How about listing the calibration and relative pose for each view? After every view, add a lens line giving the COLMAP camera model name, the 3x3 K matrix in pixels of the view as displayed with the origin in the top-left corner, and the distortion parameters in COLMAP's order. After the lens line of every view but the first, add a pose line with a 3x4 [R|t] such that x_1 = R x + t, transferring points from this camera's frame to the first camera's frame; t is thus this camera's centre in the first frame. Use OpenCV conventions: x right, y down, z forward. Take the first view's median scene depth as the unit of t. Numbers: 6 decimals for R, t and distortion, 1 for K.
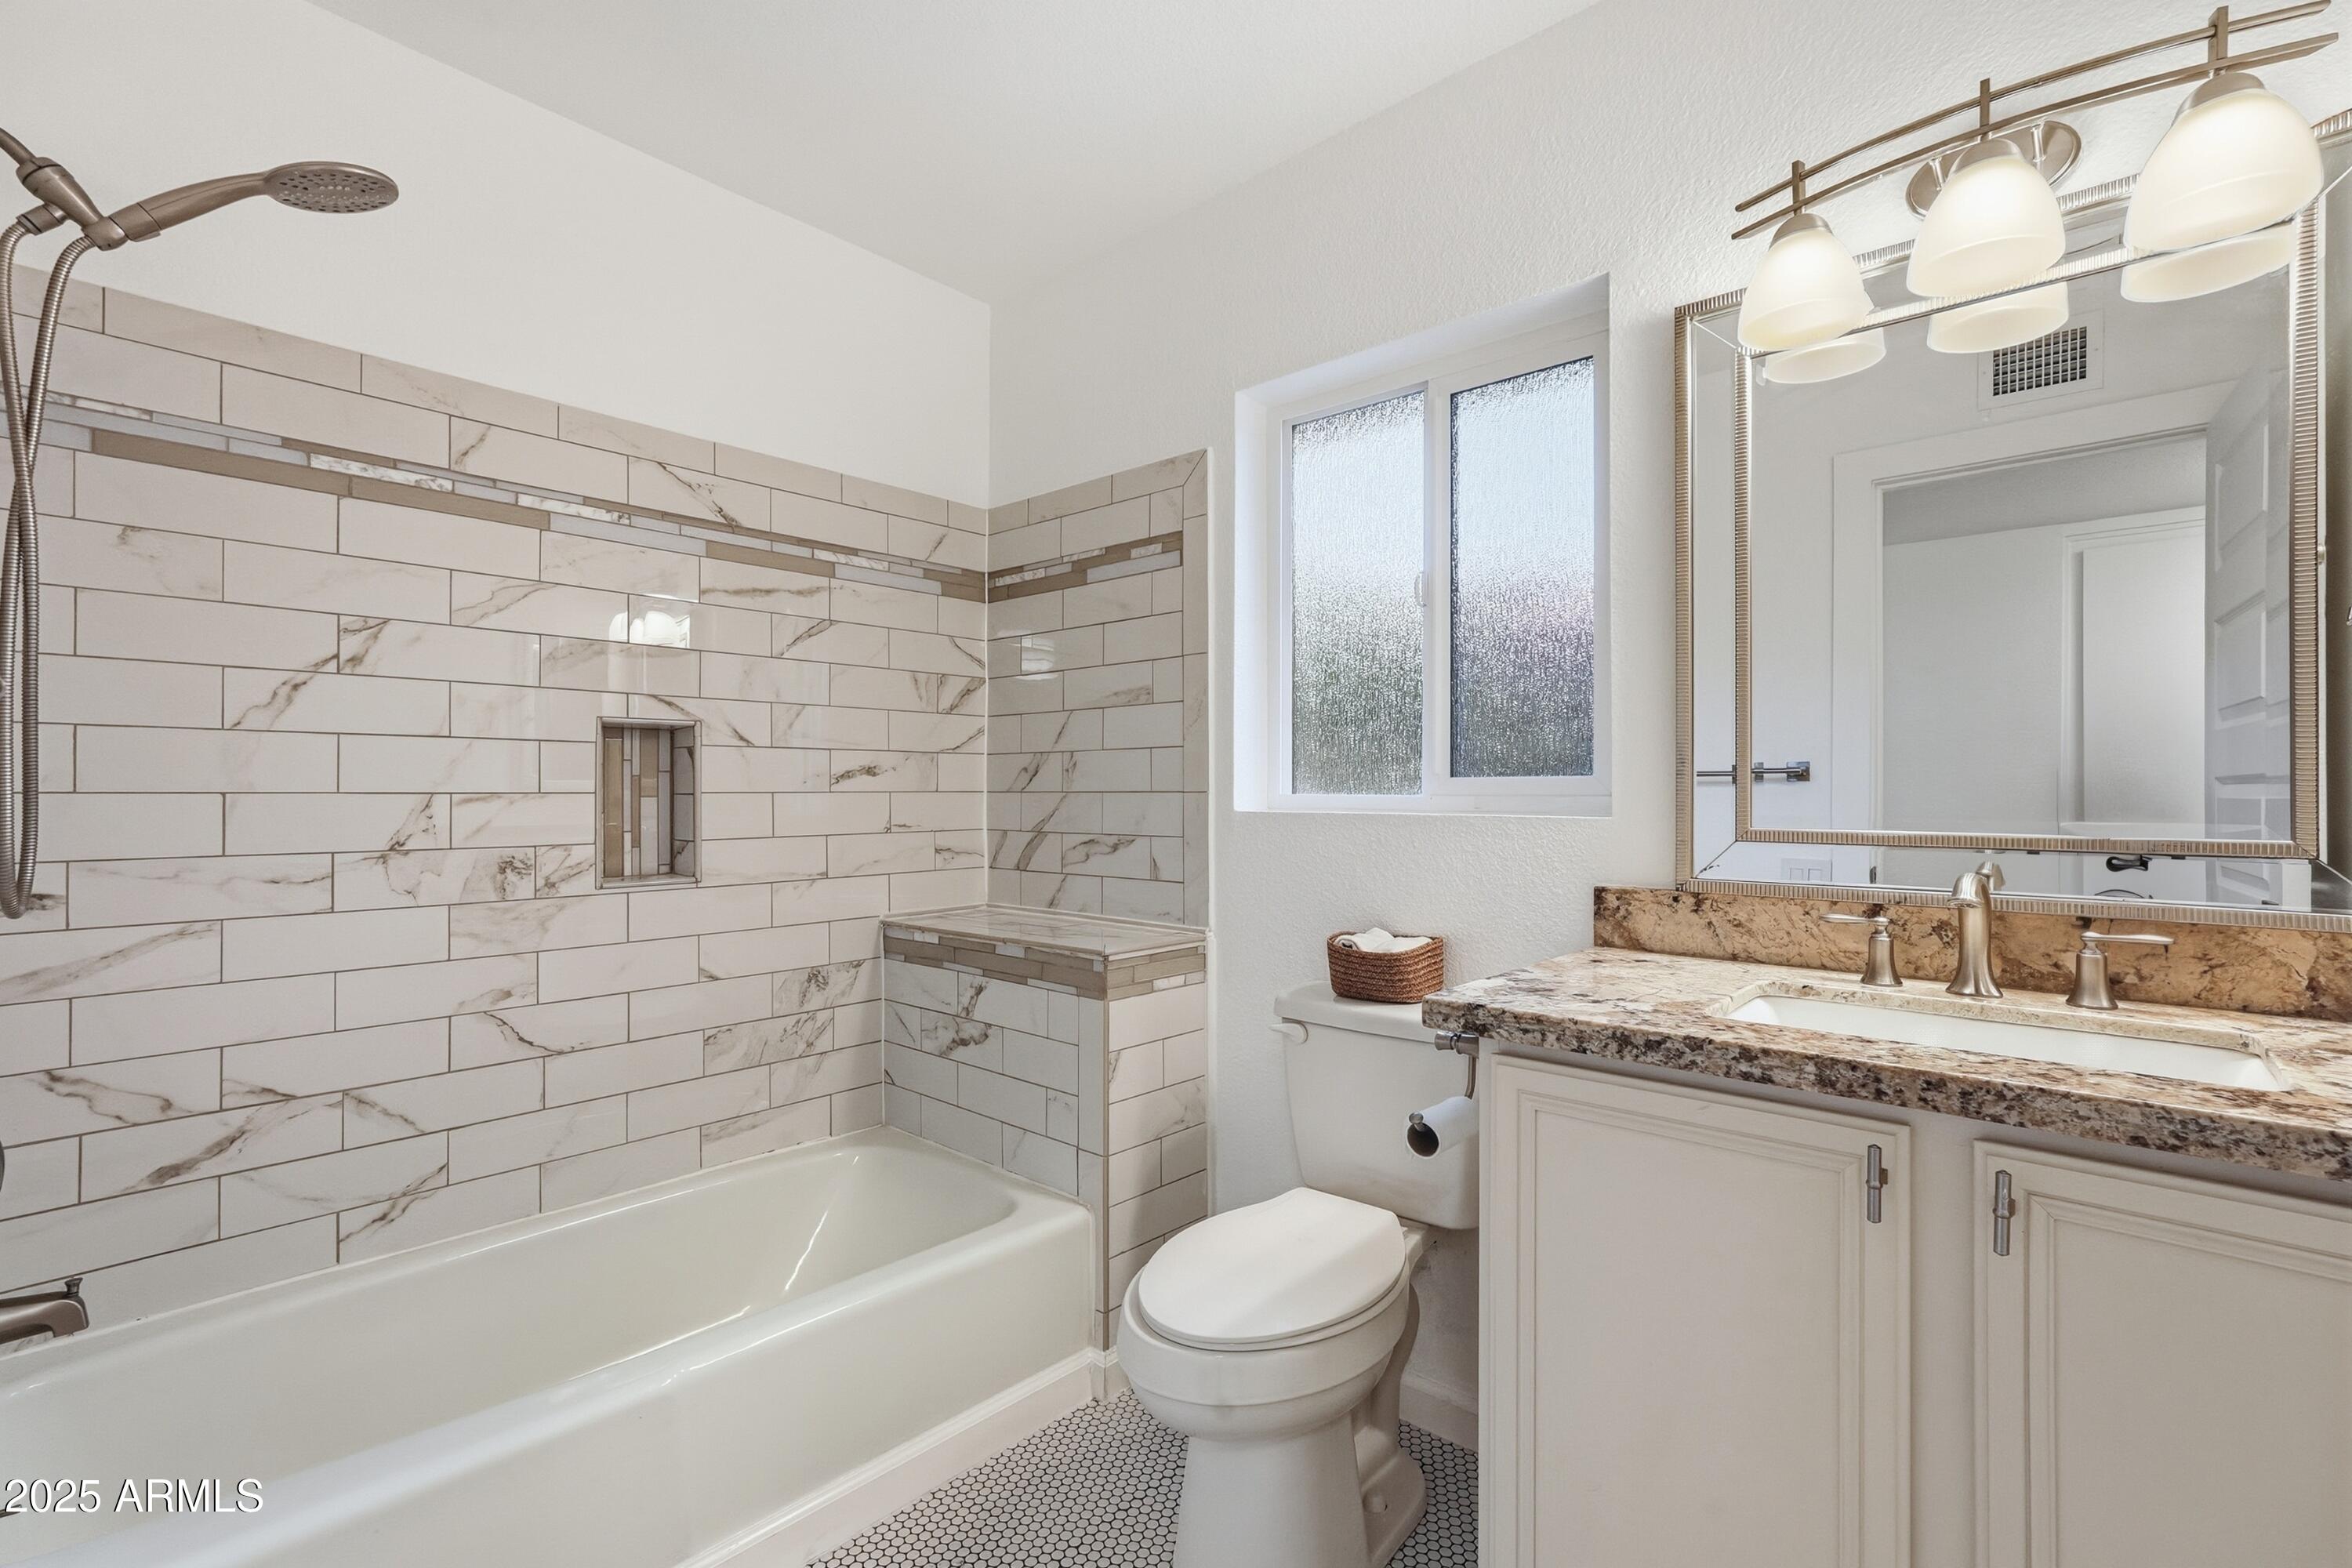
lens RADIAL K [[1064.1, 0, 1175.5], [0, 1064.1, 785.4], [0, 0, 1]] dist [-0.011529, 0.004976]
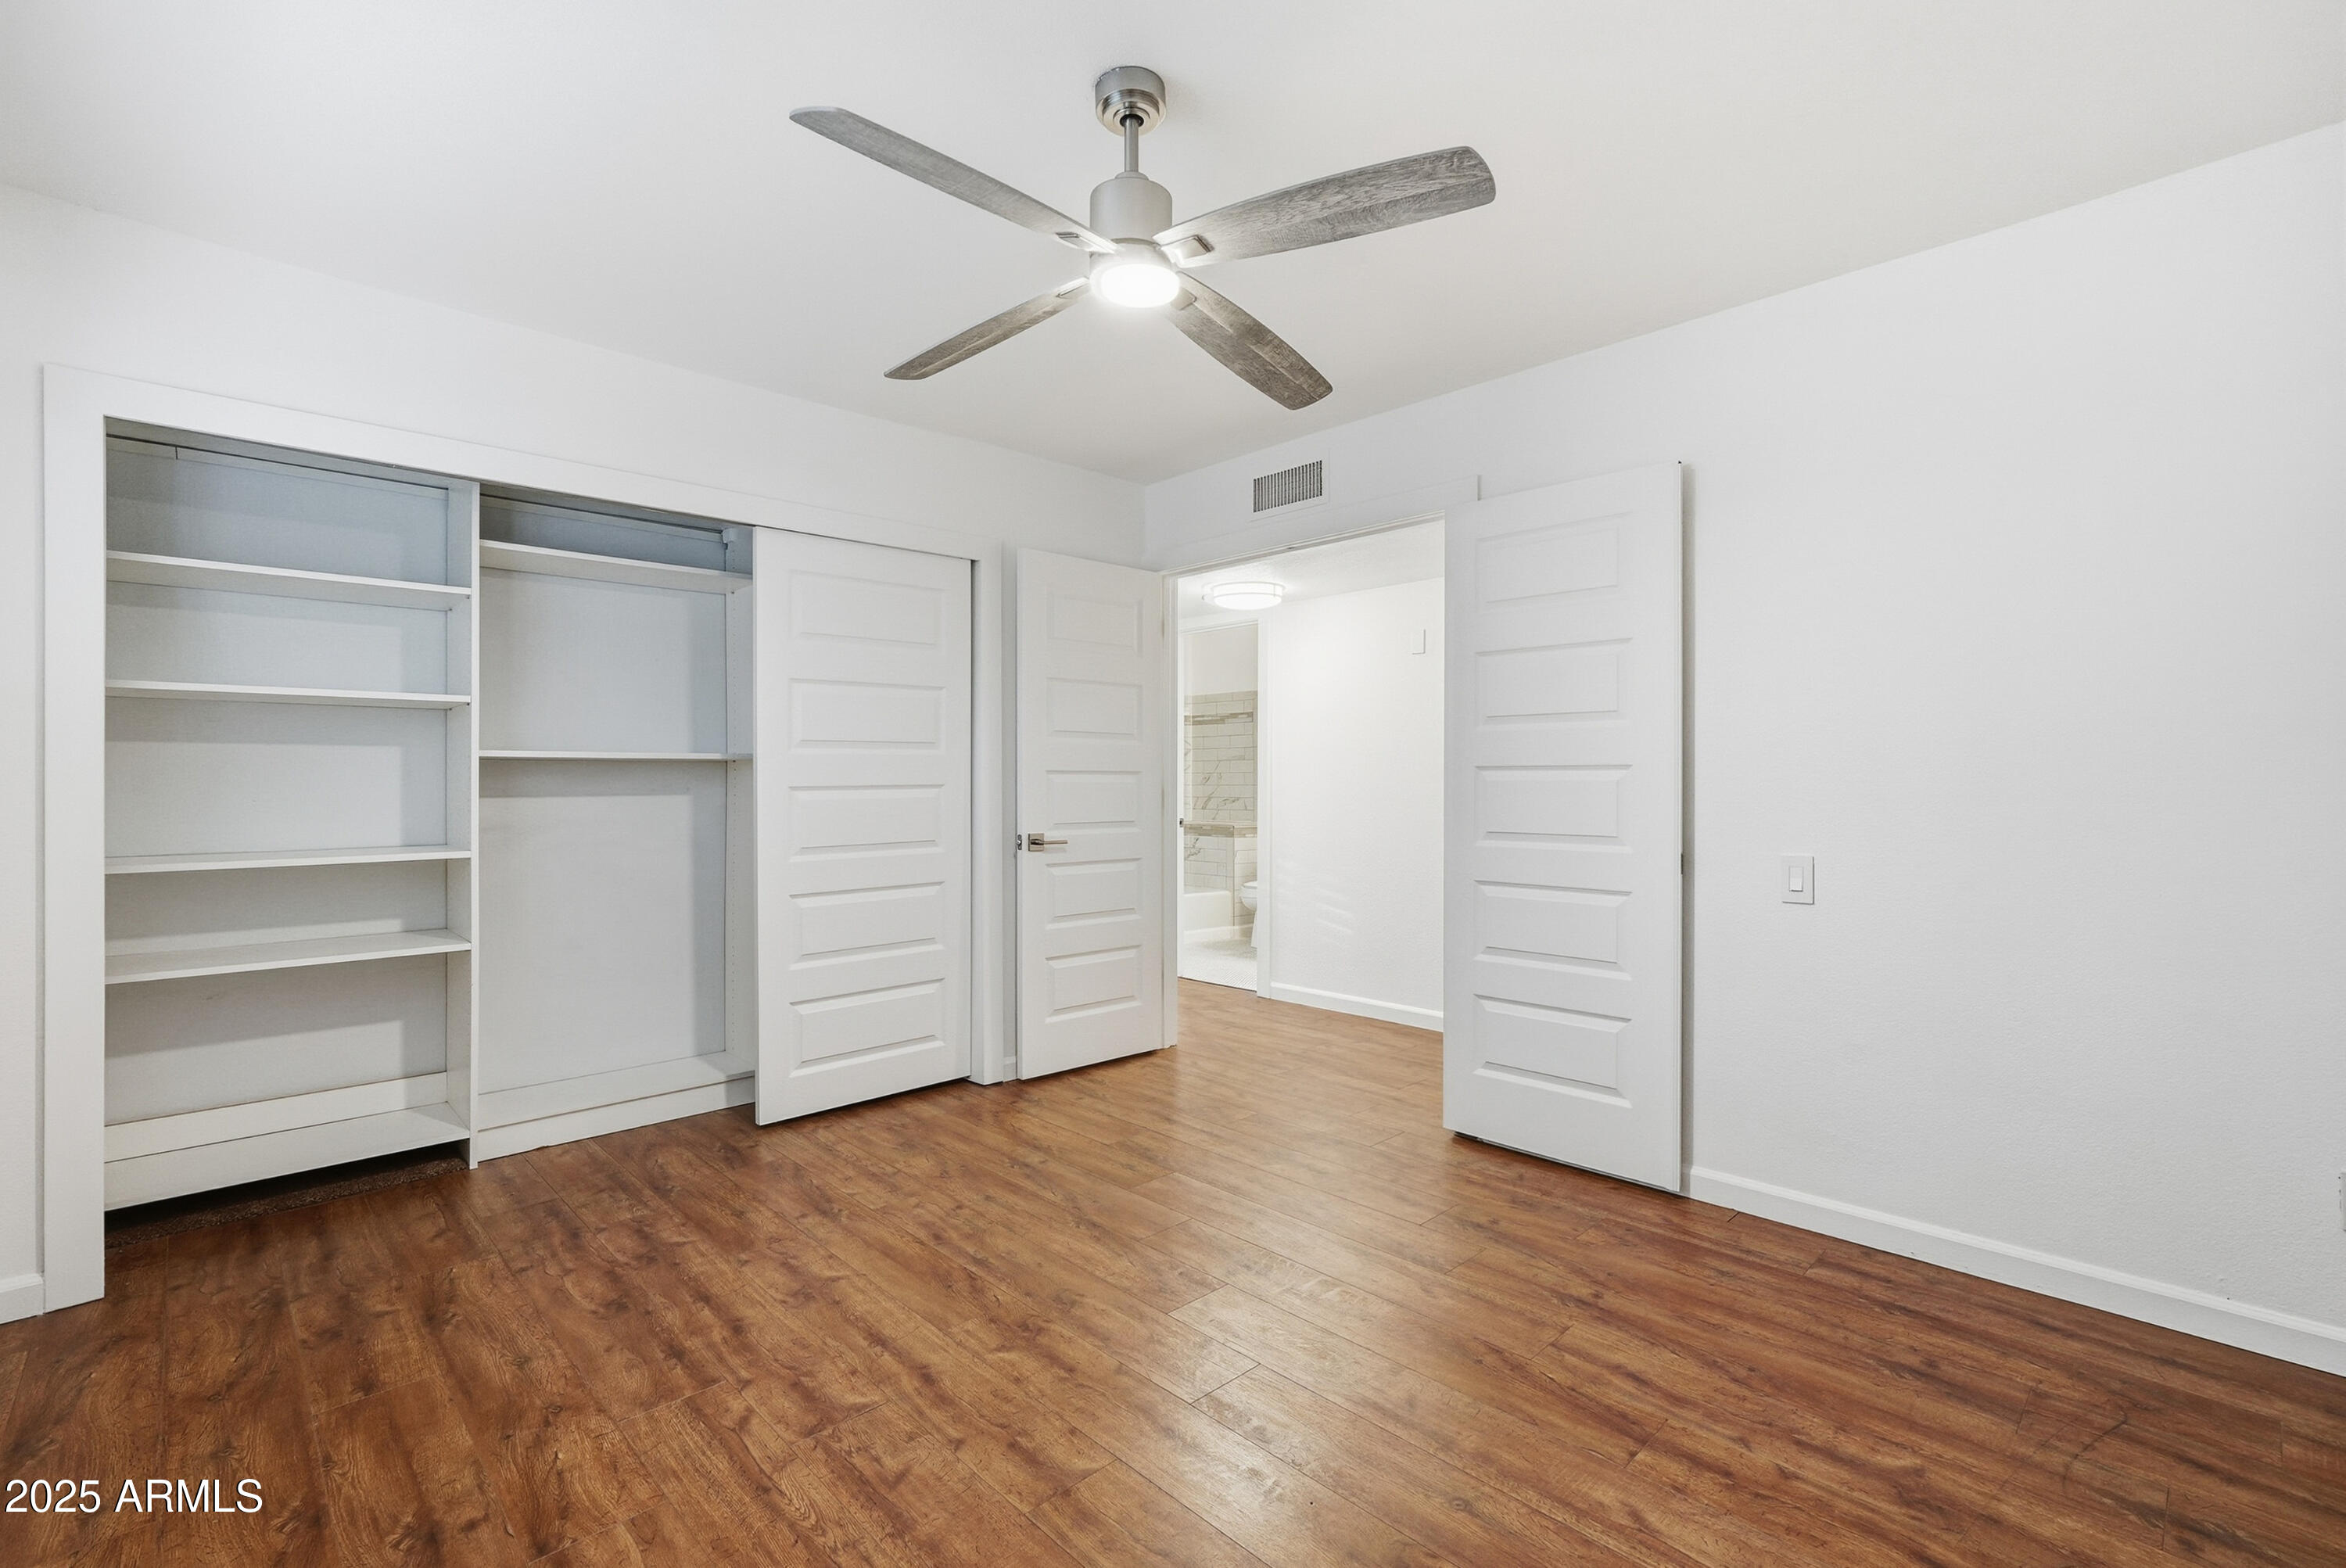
lens RADIAL K [[1061.4, 0, 1172.9], [0, 1061.4, 781.5], [0, 0, 1]] dist [-0.011529, 0.004976]
pose [[0.996157, -0.002060, -0.087560, 0.054752], [0.002172, 0.999997, 0.001183, -0.011318], [0.087558, -0.001369, 0.996159, -2.718827]]
